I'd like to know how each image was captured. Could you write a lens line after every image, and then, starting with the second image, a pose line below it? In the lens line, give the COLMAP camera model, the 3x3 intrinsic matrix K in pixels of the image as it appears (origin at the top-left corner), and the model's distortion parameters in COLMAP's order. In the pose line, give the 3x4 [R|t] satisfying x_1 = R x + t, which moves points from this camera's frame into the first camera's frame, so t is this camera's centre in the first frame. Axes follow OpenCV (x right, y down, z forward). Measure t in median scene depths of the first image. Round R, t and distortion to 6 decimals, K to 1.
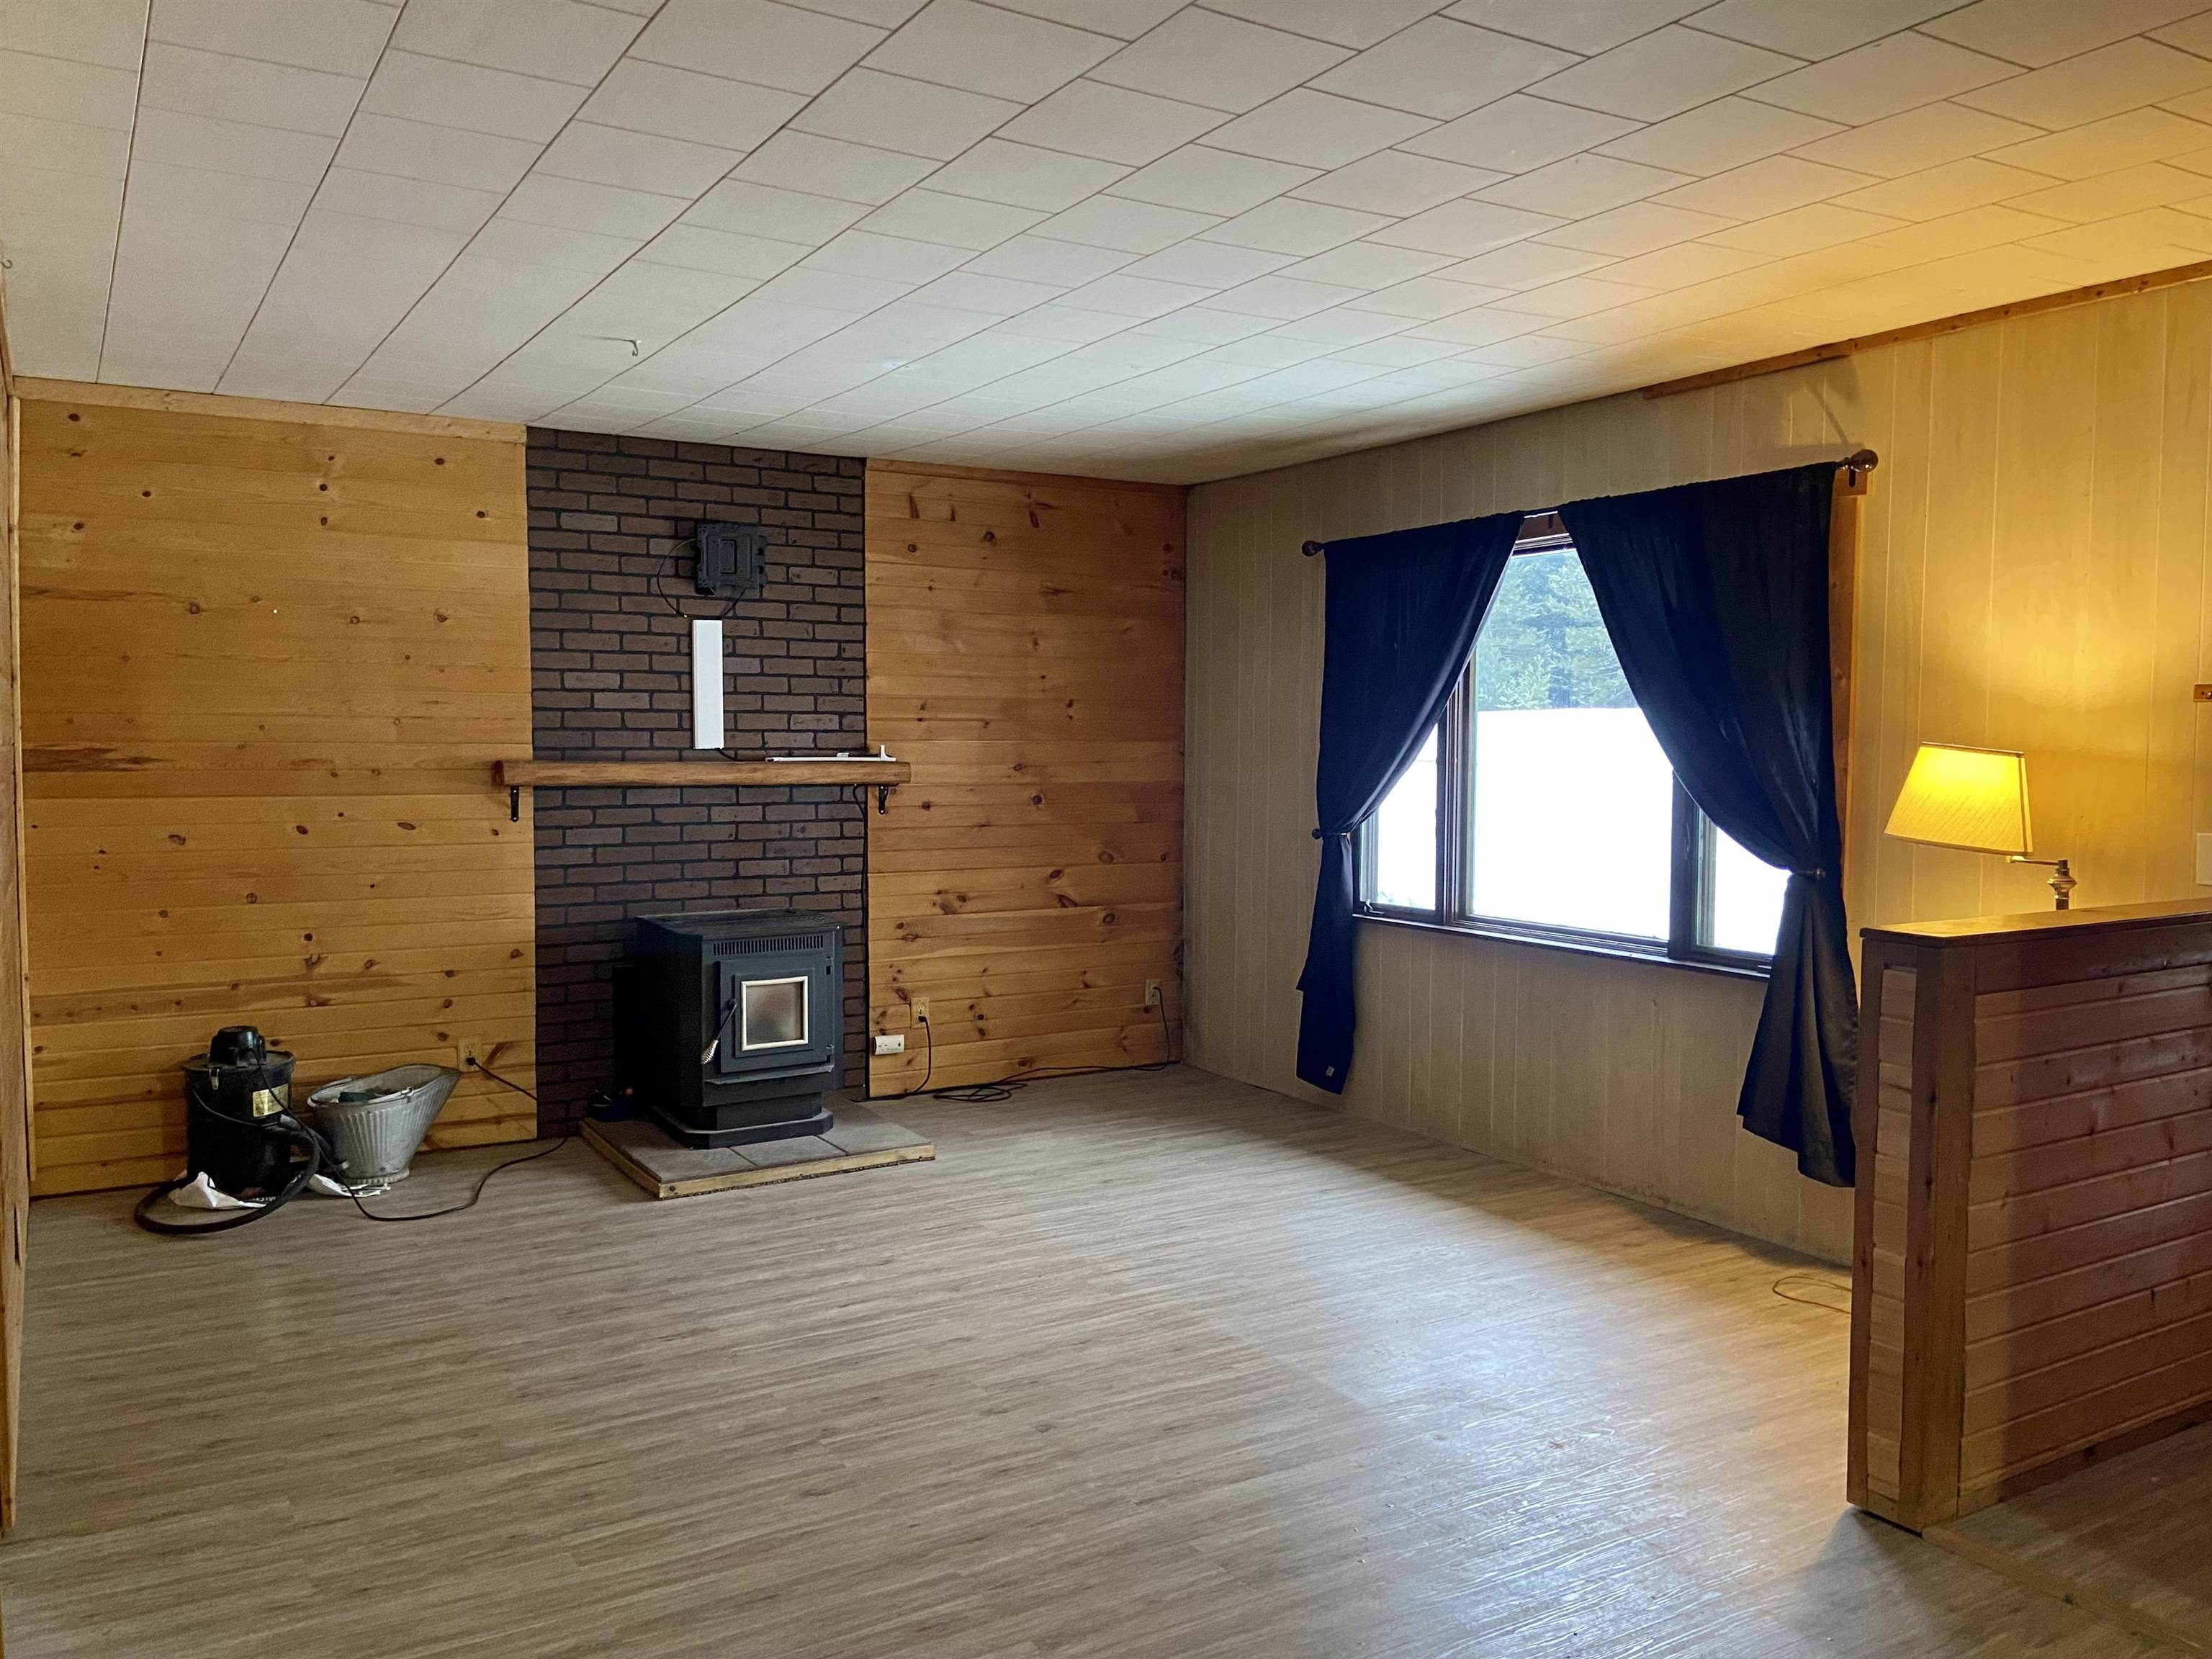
lens RADIAL K [[1757.5, 0, 1111.6], [0, 1757.5, 864.3], [0, 0, 1]] dist [0.187541, -0.235442]
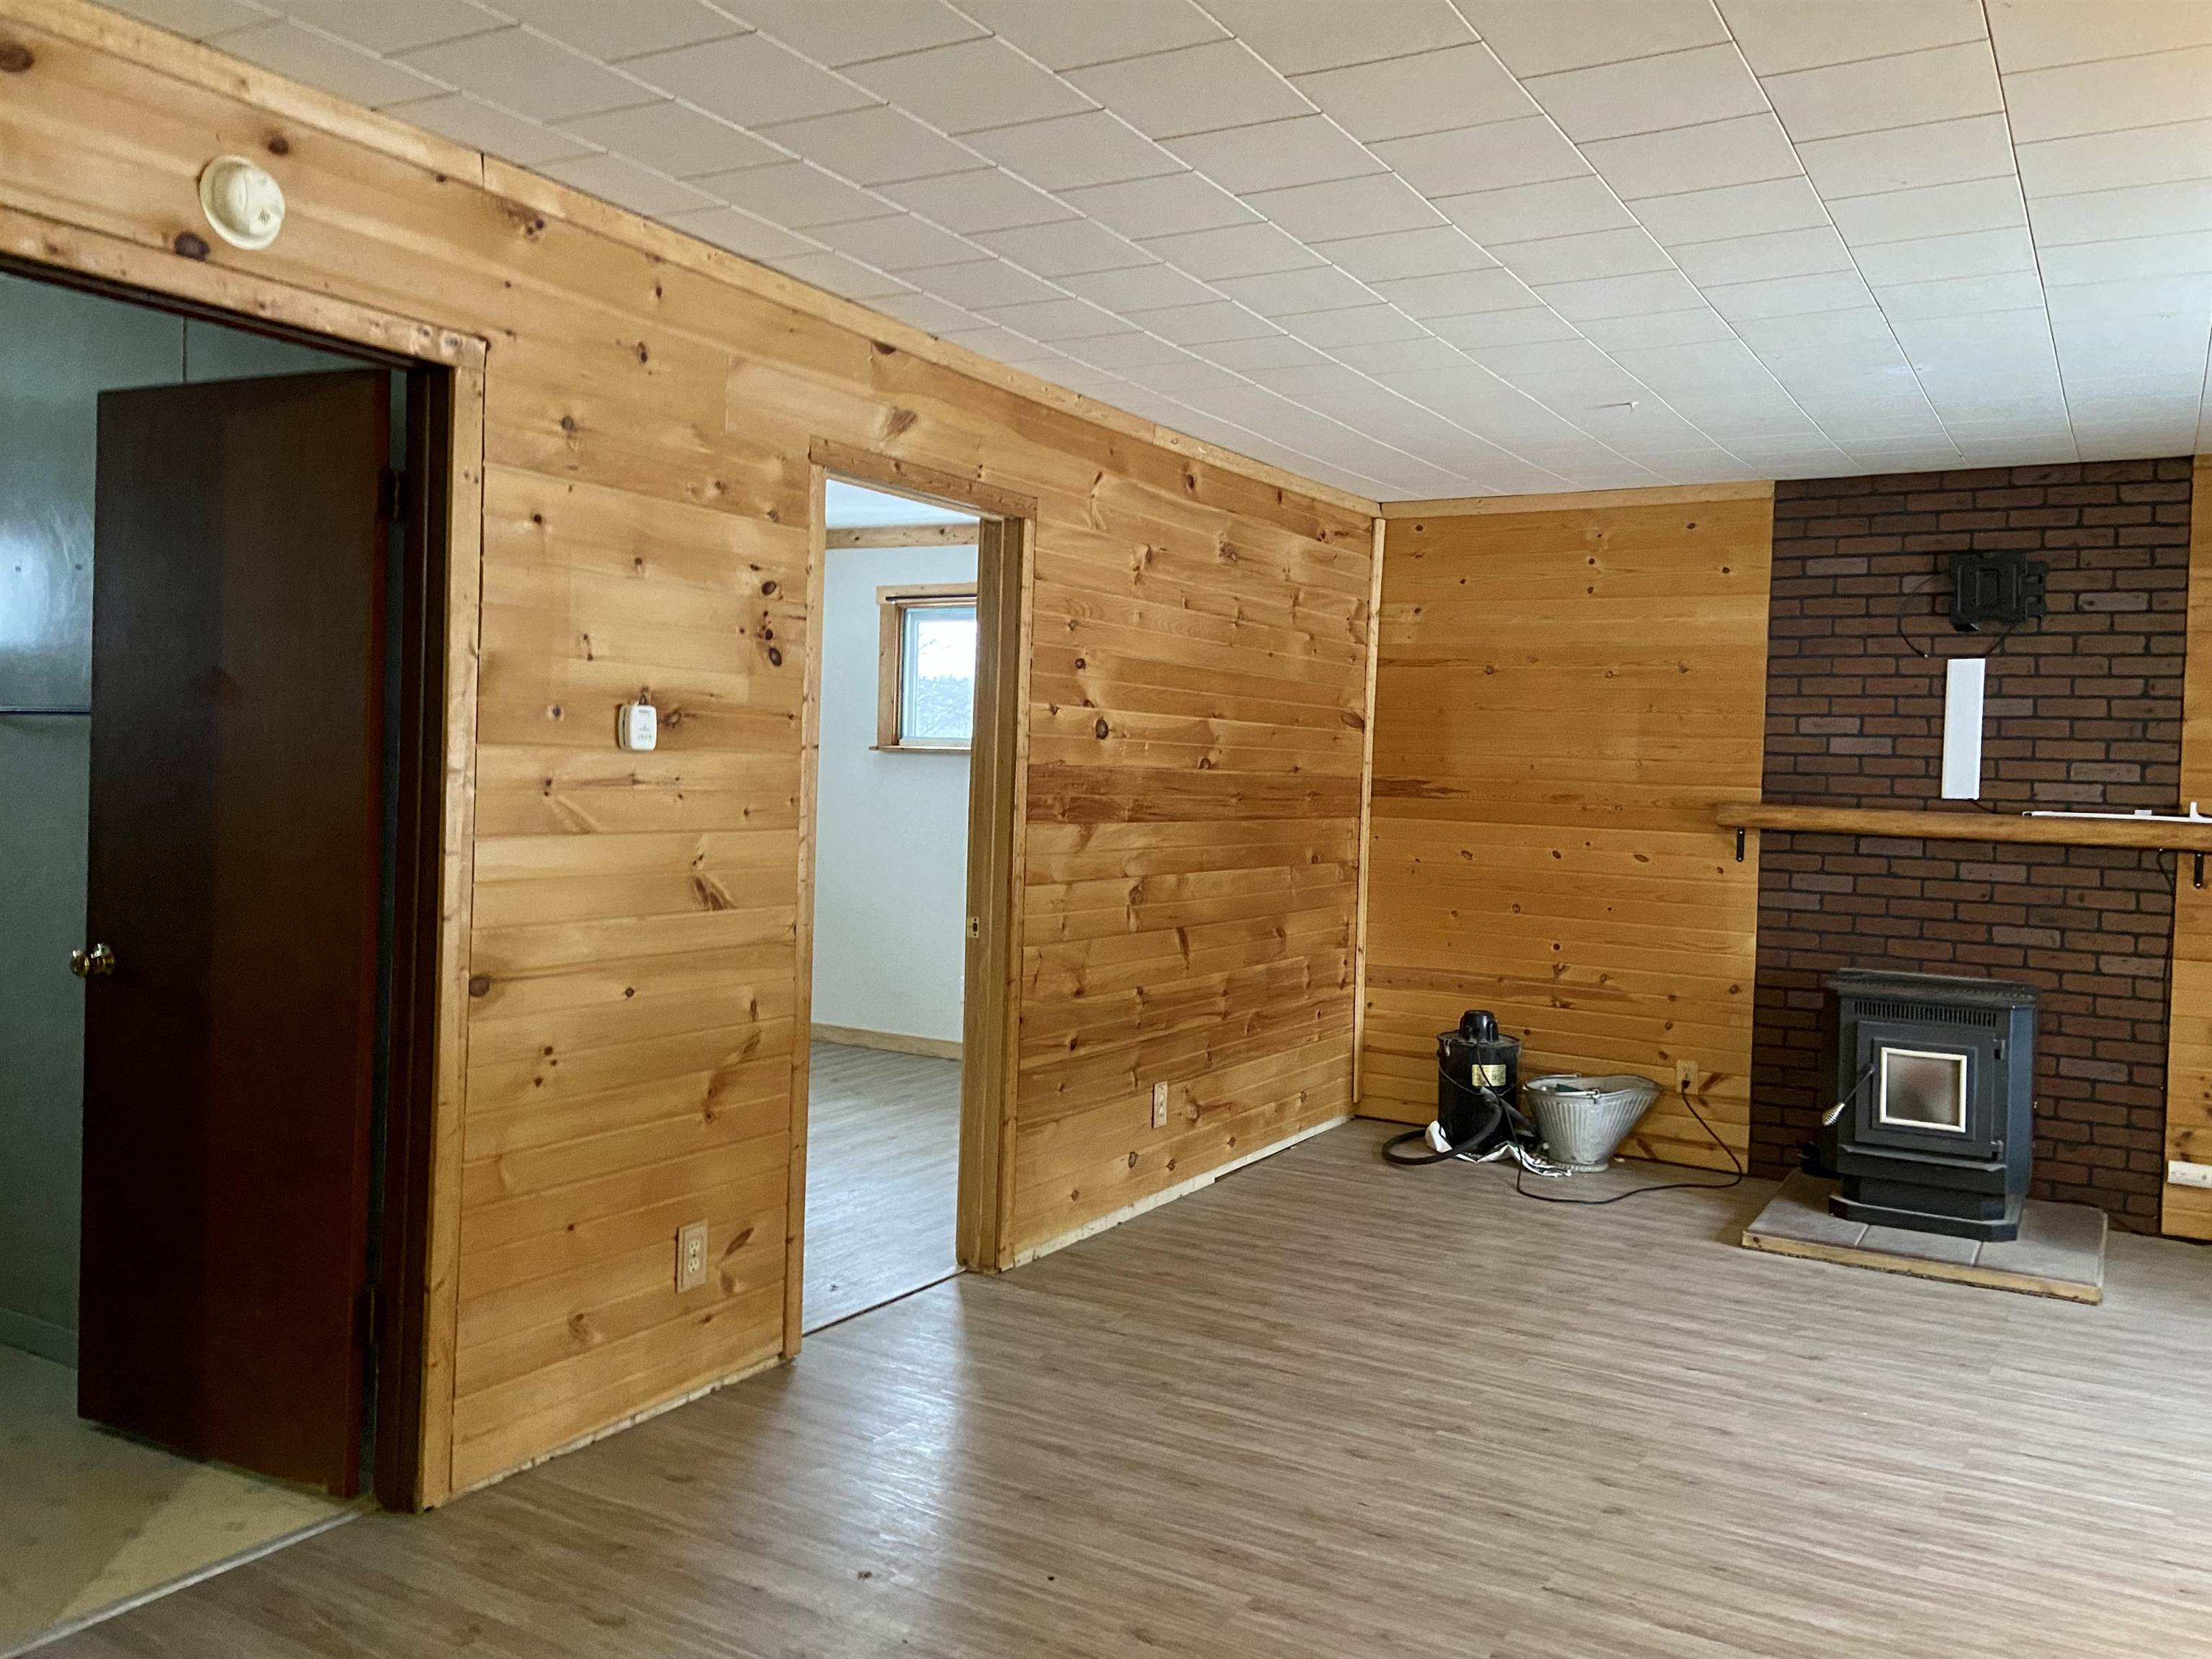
lens RADIAL K [[1757.5, 0, 1111.6], [0, 1757.5, 864.3], [0, 0, 1]] dist [0.187541, -0.235442]
pose [[0.488583, 0.068538, -0.869821, 0.397443], [-0.097947, 0.994917, 0.023378, -0.011261], [0.867002, 0.073774, 0.492813, 0.175026]]
